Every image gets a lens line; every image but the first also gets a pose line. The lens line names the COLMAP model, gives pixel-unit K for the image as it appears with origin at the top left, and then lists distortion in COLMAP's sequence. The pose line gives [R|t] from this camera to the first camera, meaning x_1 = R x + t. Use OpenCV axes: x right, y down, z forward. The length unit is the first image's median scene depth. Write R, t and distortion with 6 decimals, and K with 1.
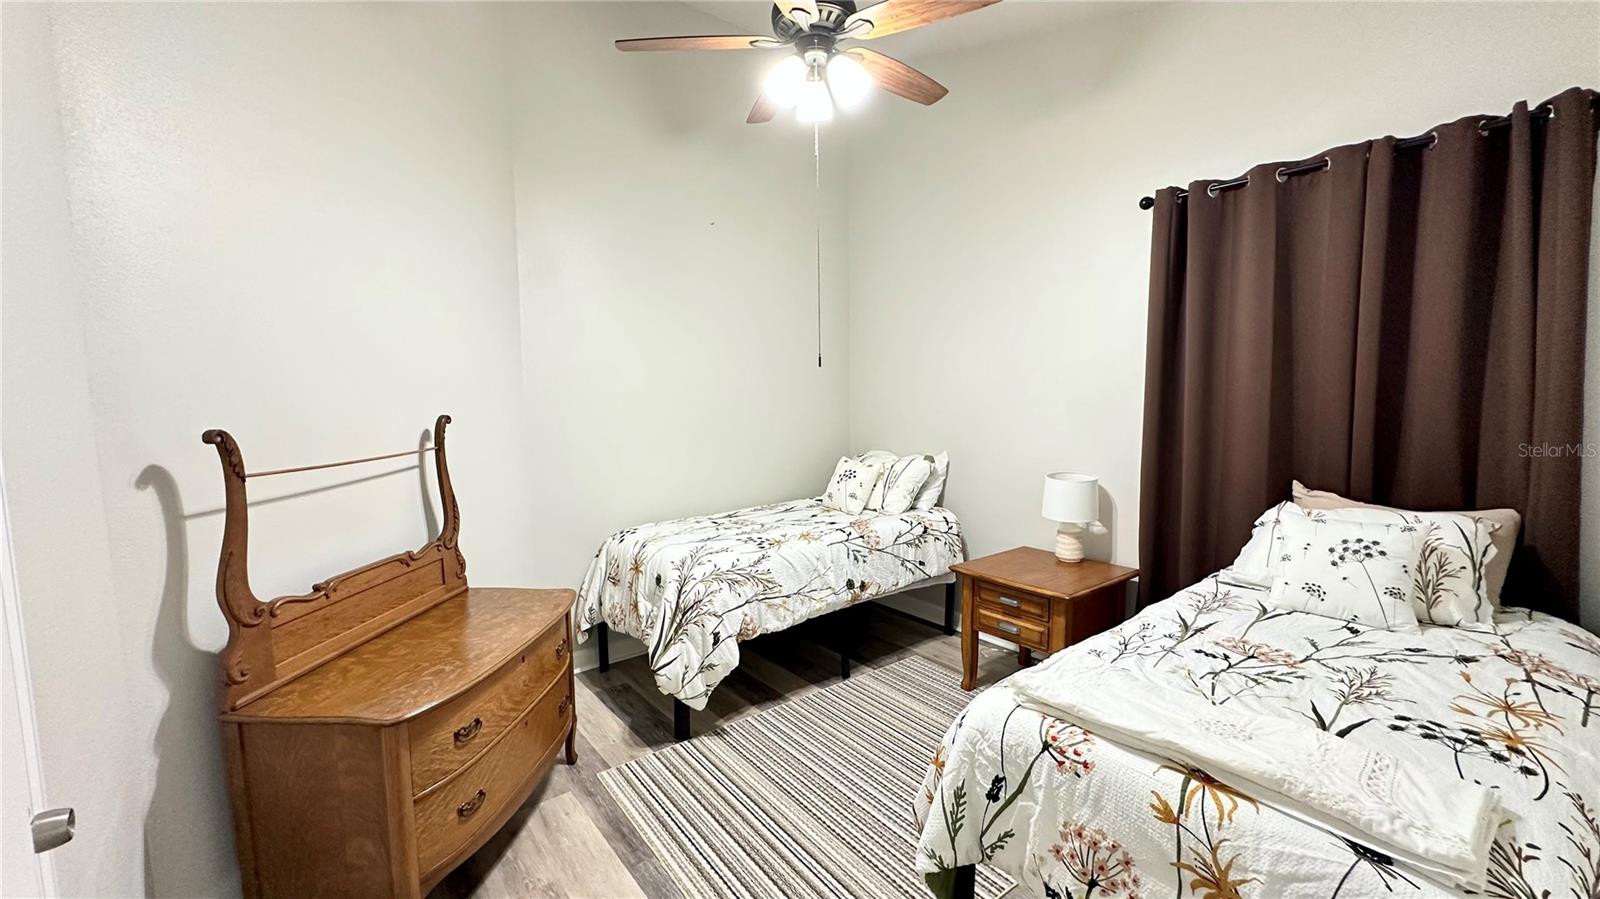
lens RADIAL K [[641.4, 0, 797.6], [0, 641.4, 446.3], [0, 0, 1]] dist [-0.000927, 0.000339]
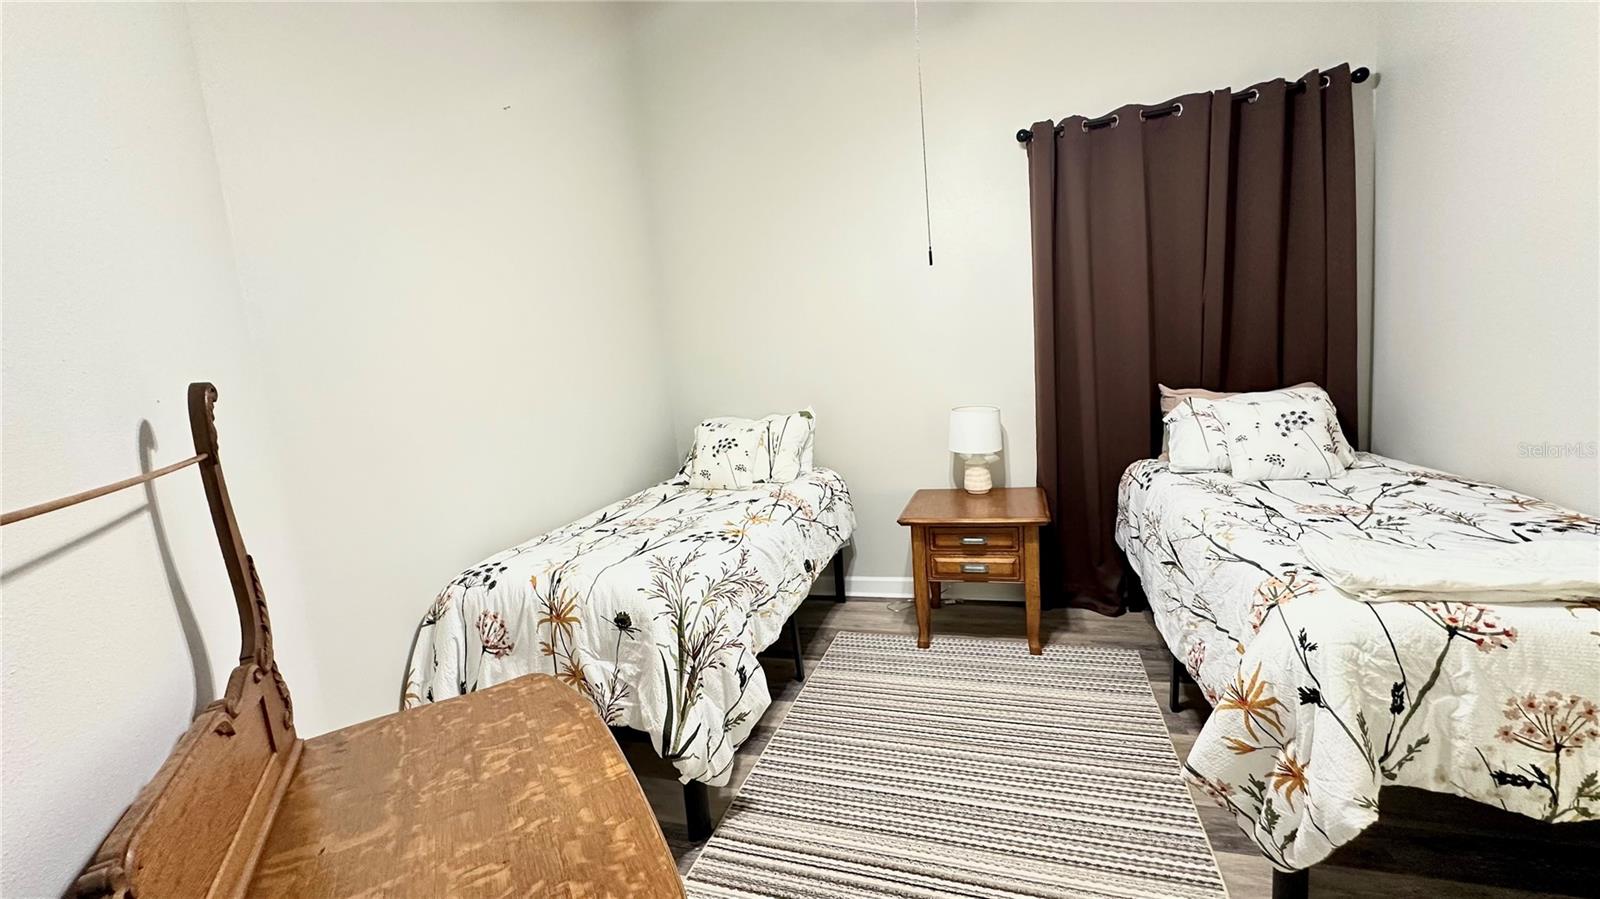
lens RADIAL K [[641.4, 0, 800.4], [0, 641.4, 449.4], [0, 0, 1]] dist [-0.000927, 0.000339]
pose [[0.823254, -0.135790, 0.551193, -0.464248], [0.124446, 0.990521, 0.058150, 0.022792], [-0.553865, 0.020721, 0.832349, 0.408706]]
